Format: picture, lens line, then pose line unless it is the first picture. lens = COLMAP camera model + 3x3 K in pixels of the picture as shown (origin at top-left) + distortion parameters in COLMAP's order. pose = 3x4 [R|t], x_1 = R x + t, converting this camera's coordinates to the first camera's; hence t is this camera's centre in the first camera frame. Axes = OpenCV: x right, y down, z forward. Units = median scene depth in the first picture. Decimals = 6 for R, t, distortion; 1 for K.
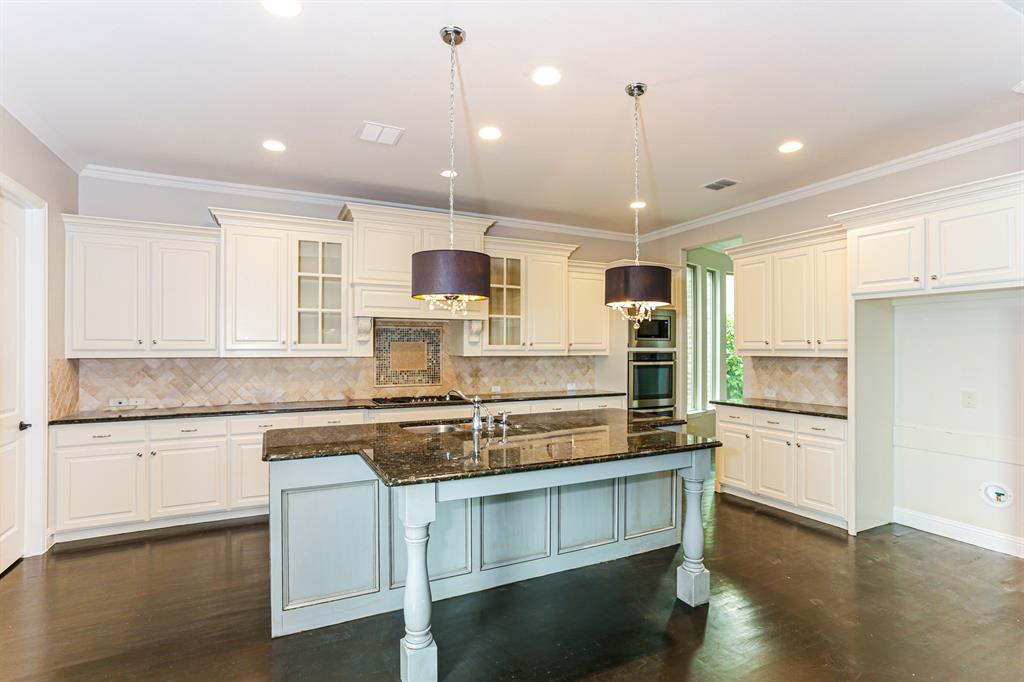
lens RADIAL K [[498.8, 0, 512.0], [0, 498.8, 341.0], [0, 0, 1]] dist [-0.063556, 0.048147]
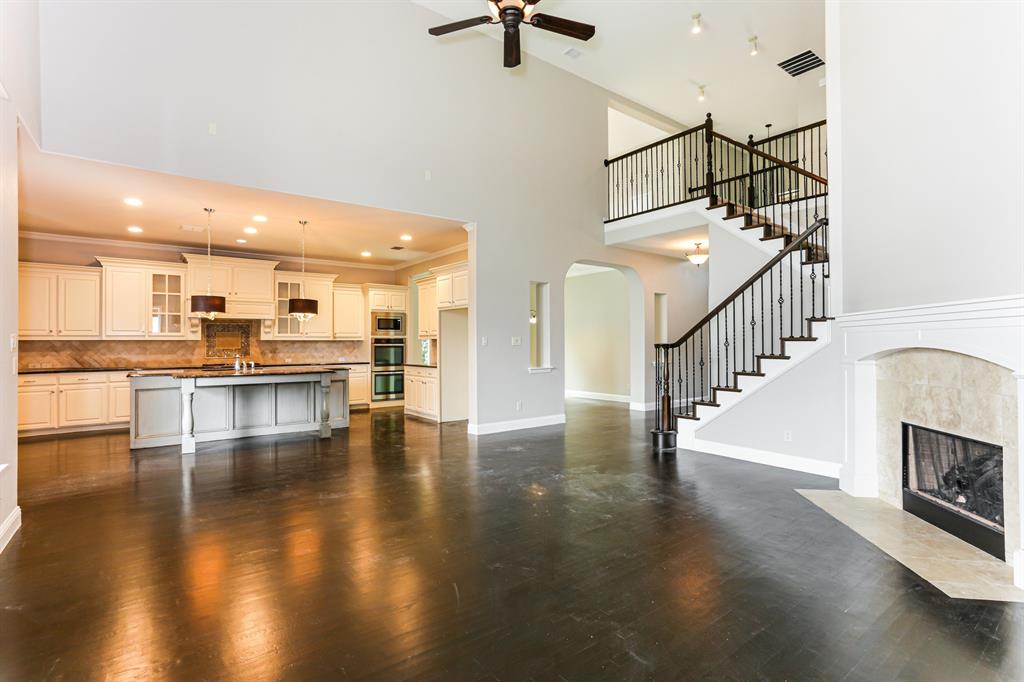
lens RADIAL K [[498.8, 0, 512.0], [0, 498.8, 341.0], [0, 0, 1]] dist [-0.063556, 0.048147]
pose [[0.983284, -0.003605, 0.182042, 0.460139], [0.001574, 0.999935, 0.011300, 0.015831], [-0.182070, -0.010825, 0.983226, -0.858057]]
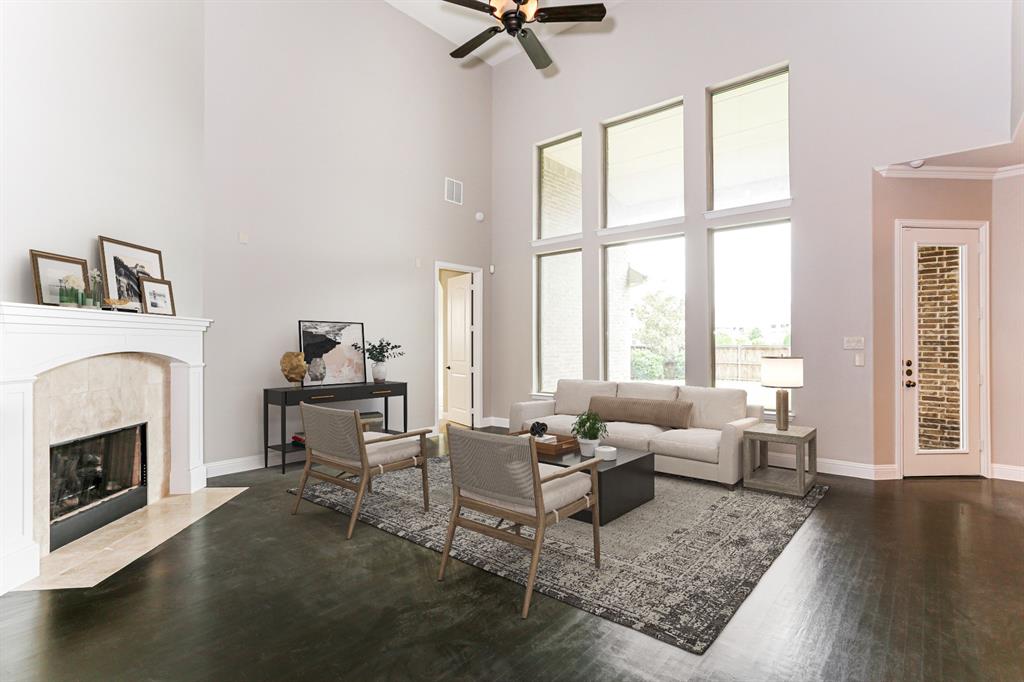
lens RADIAL K [[498.8, 0, 512.0], [0, 498.8, 341.0], [0, 0, 1]] dist [-0.063556, 0.048147]
pose [[-0.919307, 0.000741, -0.393541, 0.894638], [0.008118, 0.999821, -0.017083, 0.033983], [0.393458, -0.018899, -0.919148, 0.558578]]
